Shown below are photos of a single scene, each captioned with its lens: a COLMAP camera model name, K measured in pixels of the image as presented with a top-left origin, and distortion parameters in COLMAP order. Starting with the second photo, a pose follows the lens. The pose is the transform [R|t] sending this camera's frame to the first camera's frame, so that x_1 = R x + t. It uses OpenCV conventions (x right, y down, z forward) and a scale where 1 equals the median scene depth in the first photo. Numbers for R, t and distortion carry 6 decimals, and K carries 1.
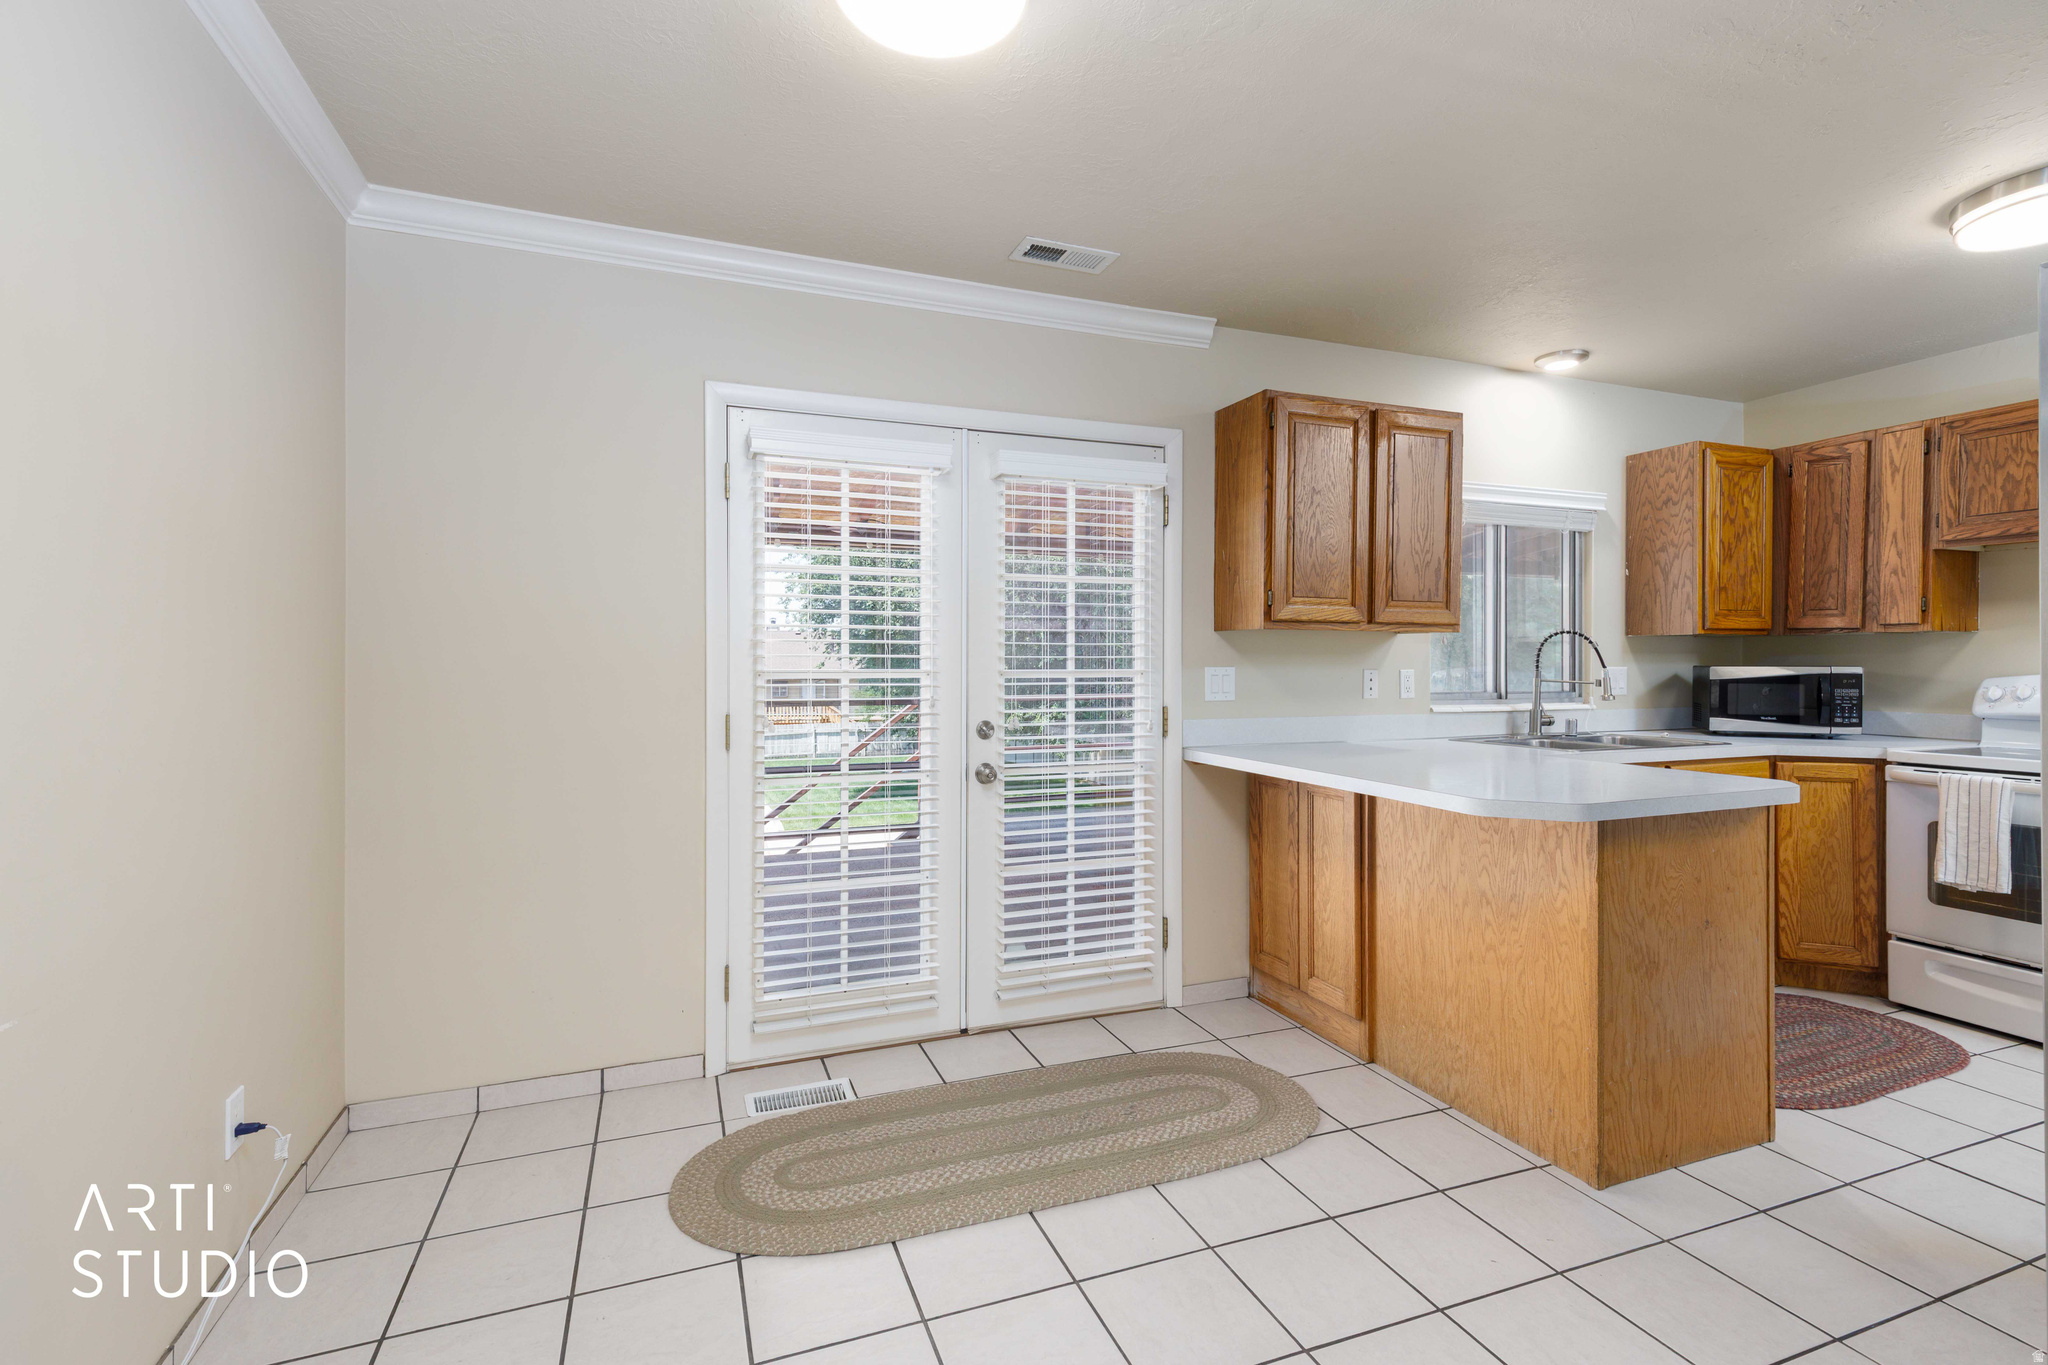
lens RADIAL K [[923.1, 0, 1020.7], [0, 923.1, 675.4], [0, 0, 1]] dist [0.005088, 0.000281]
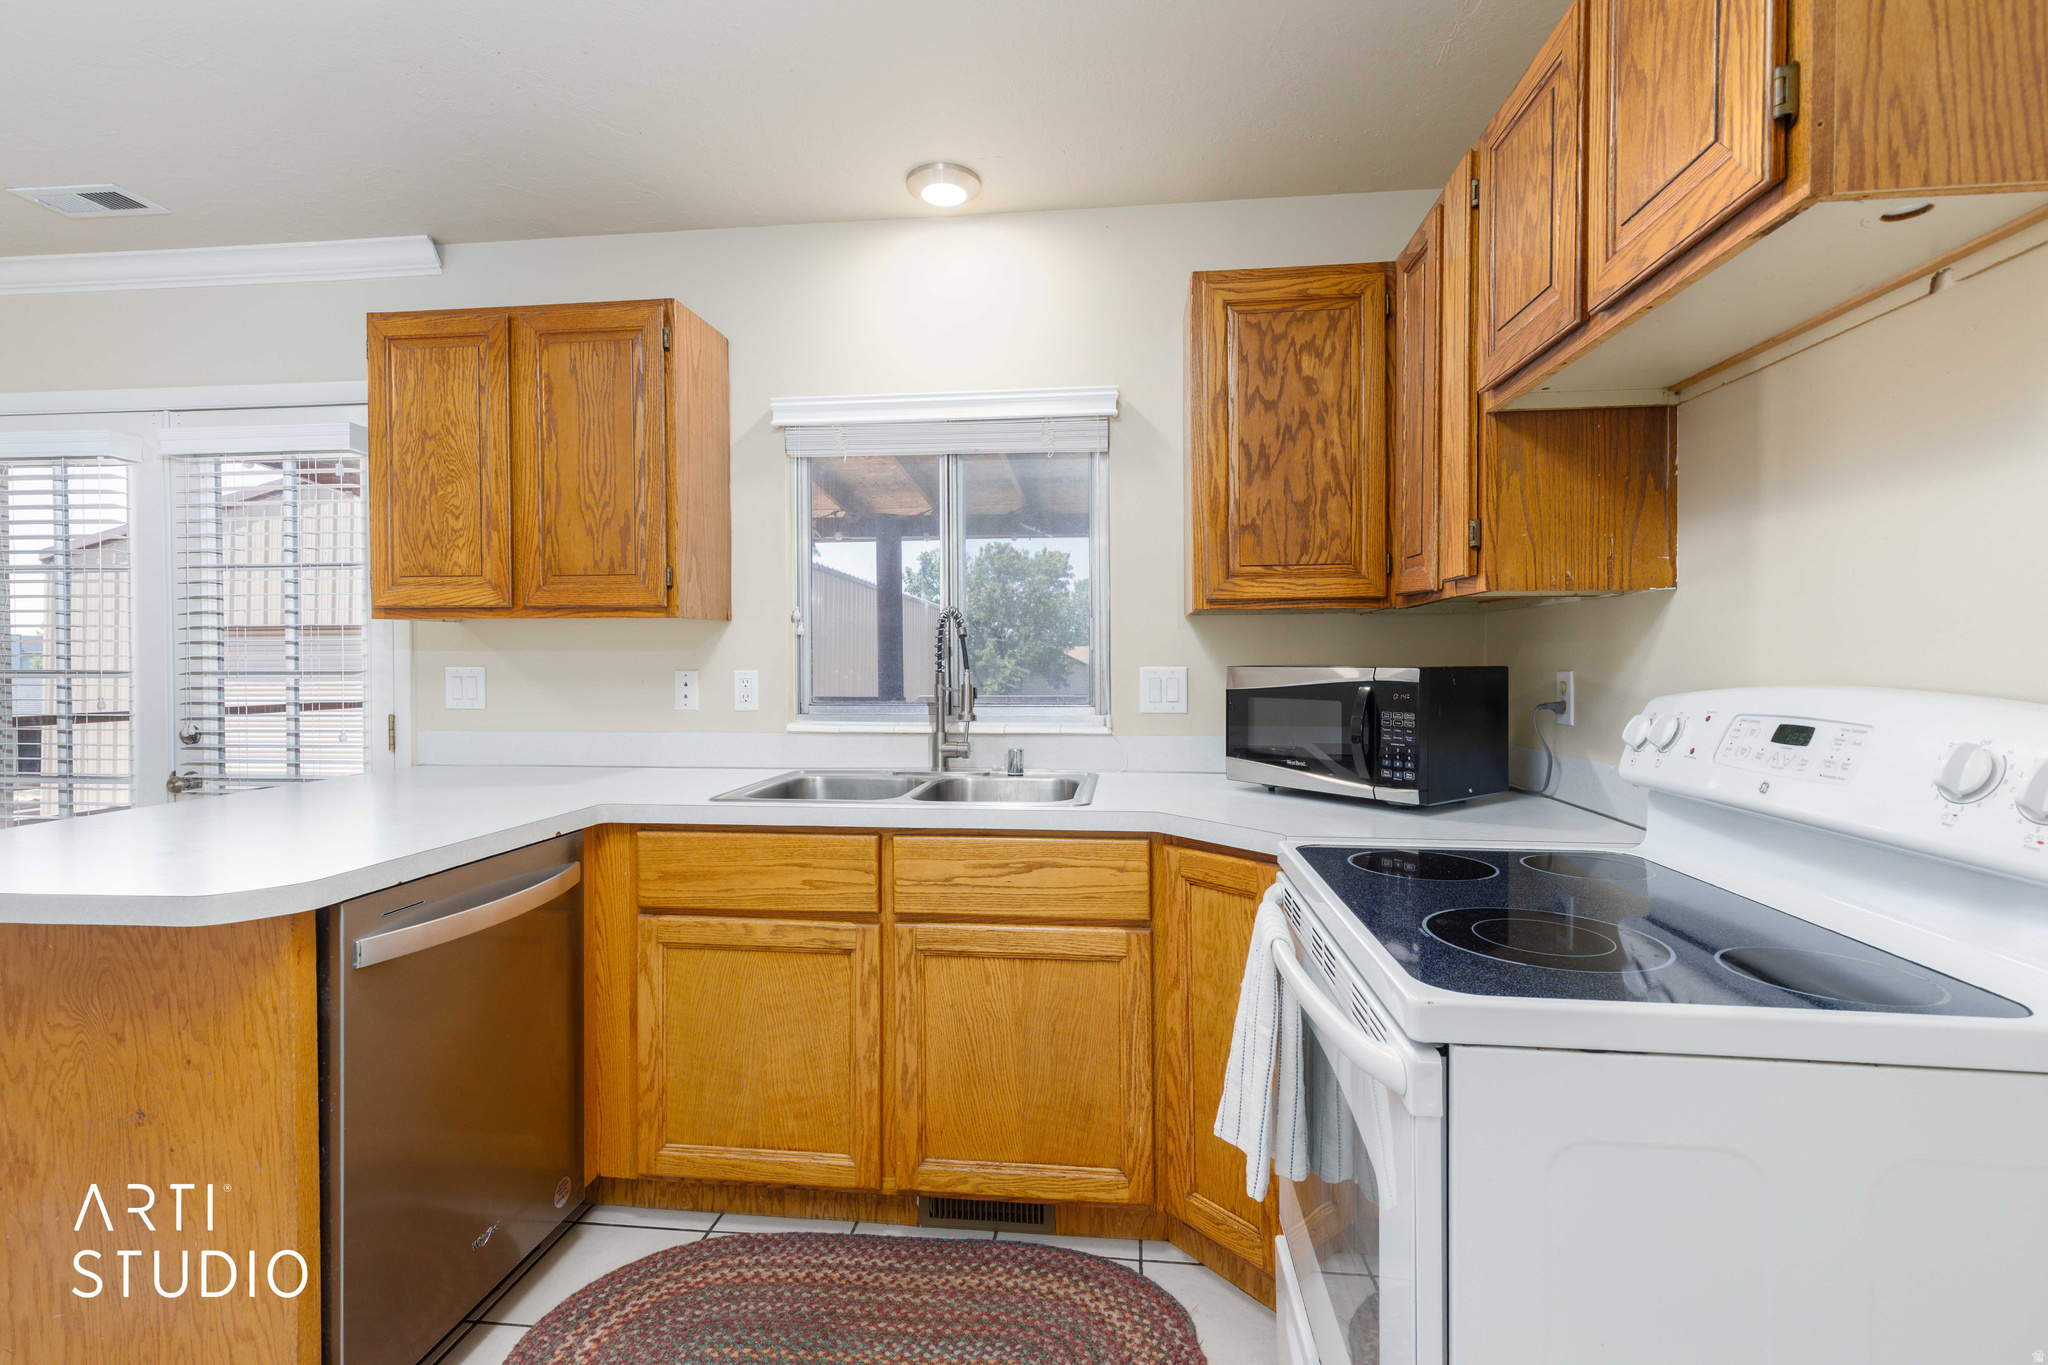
lens RADIAL K [[923.1, 0, 1020.0], [0, 923.1, 677.5], [0, 0, 1]] dist [0.005088, 0.000281]
pose [[0.890572, 0.008252, -0.454767, 1.056779], [-0.003120, 0.999923, 0.012034, -0.011376], [0.454831, -0.009298, 0.890529, 0.519264]]
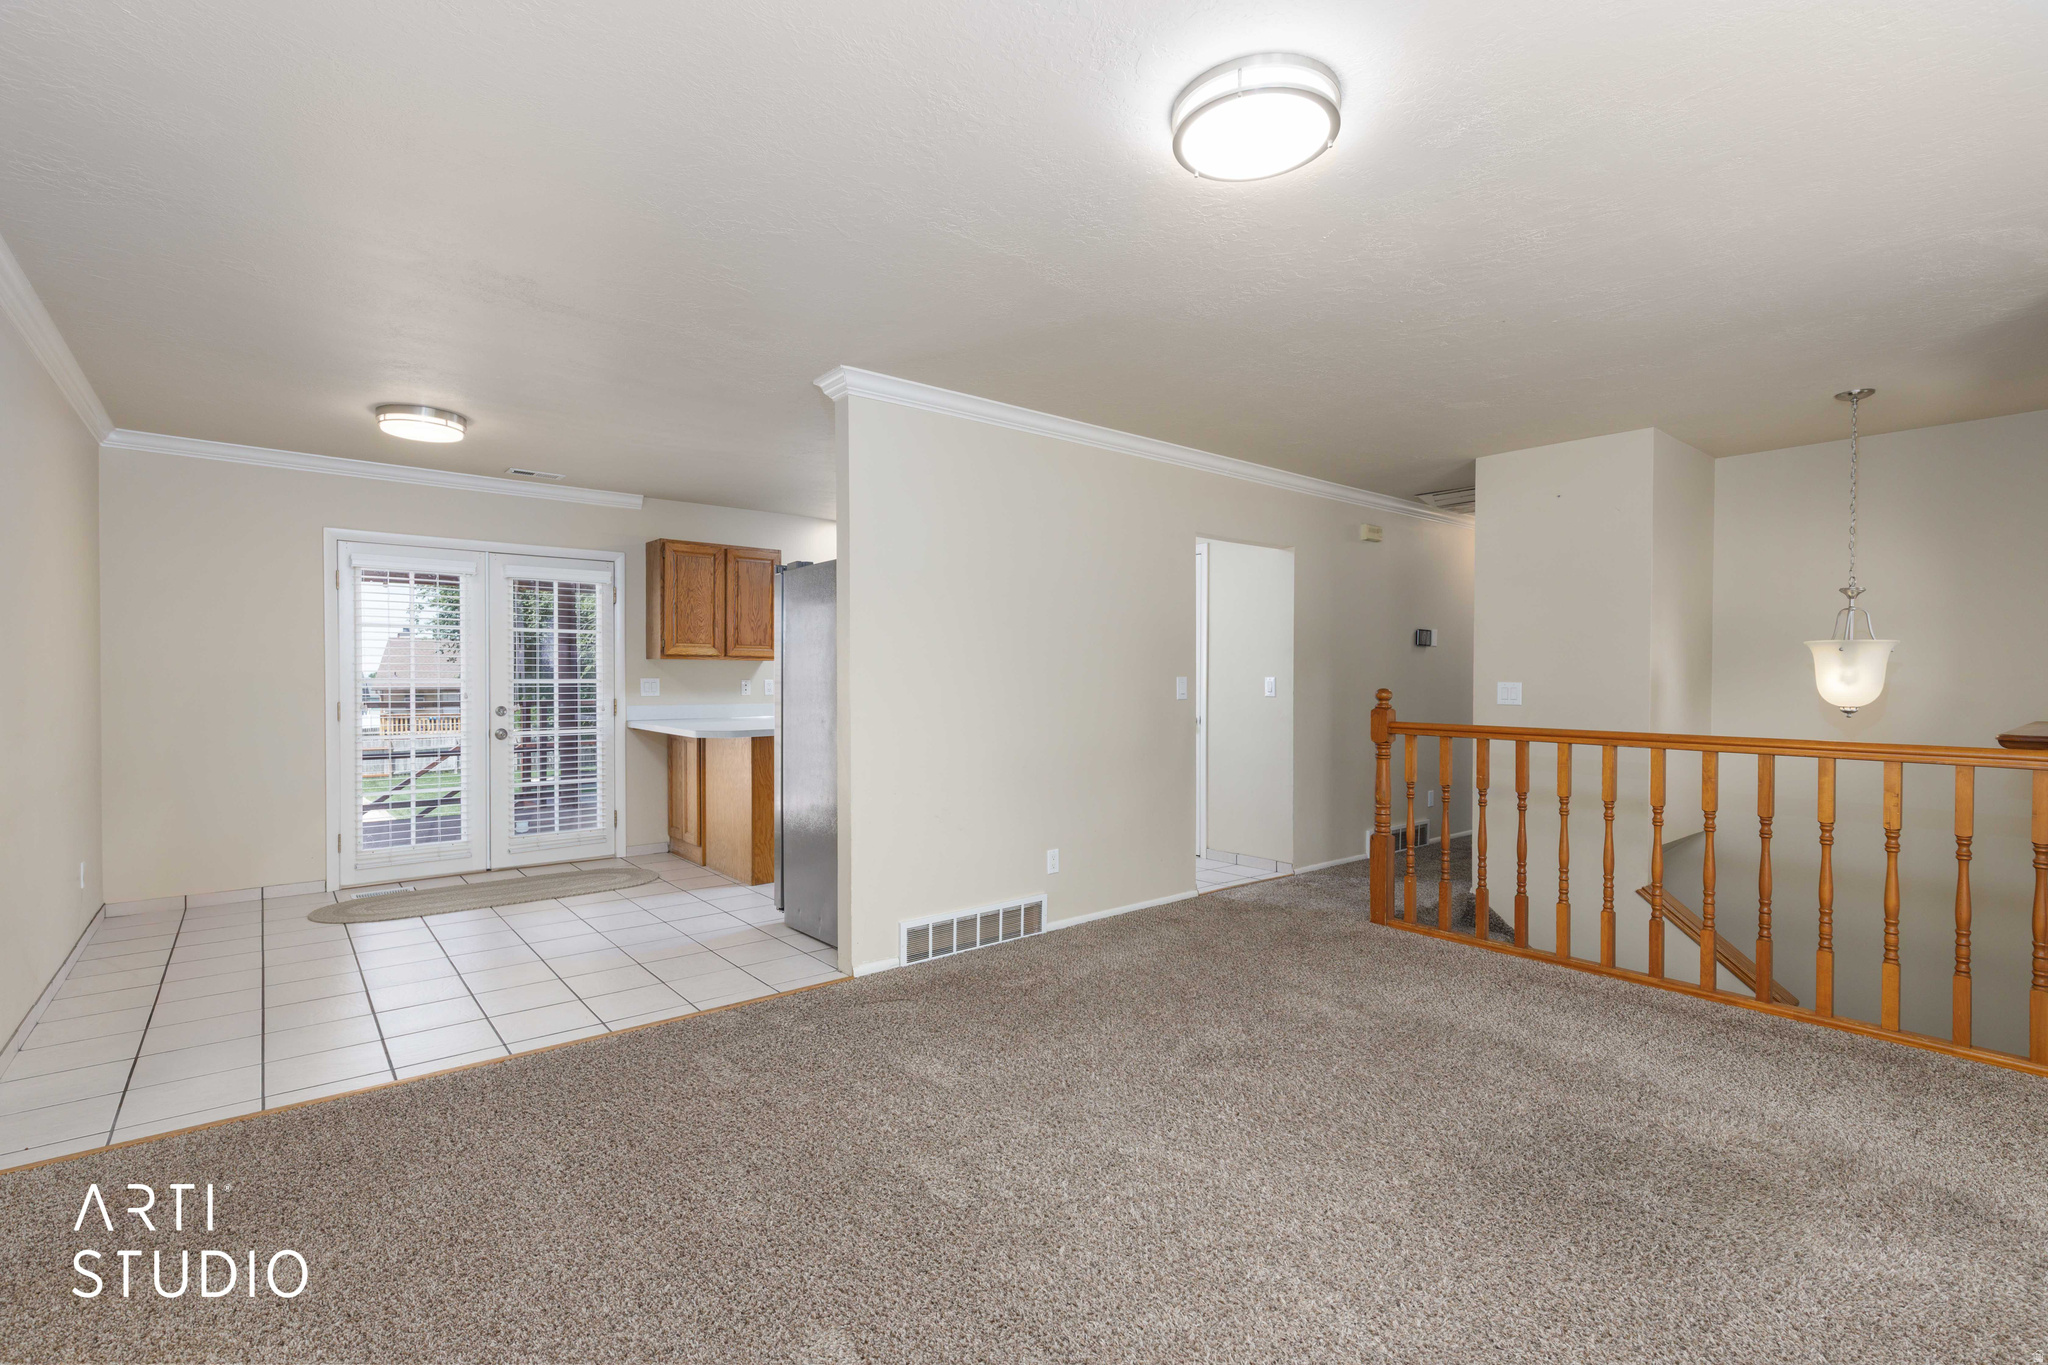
lens RADIAL K [[923.1, 0, 1024.5], [0, 923.1, 694.8], [0, 0, 1]] dist [0.005088, 0.000281]
pose [[0.940006, -0.002252, 0.341152, 0.303421], [-0.004032, 0.999835, 0.017711, -0.011646], [-0.341135, -0.018024, 0.939841, -1.074612]]
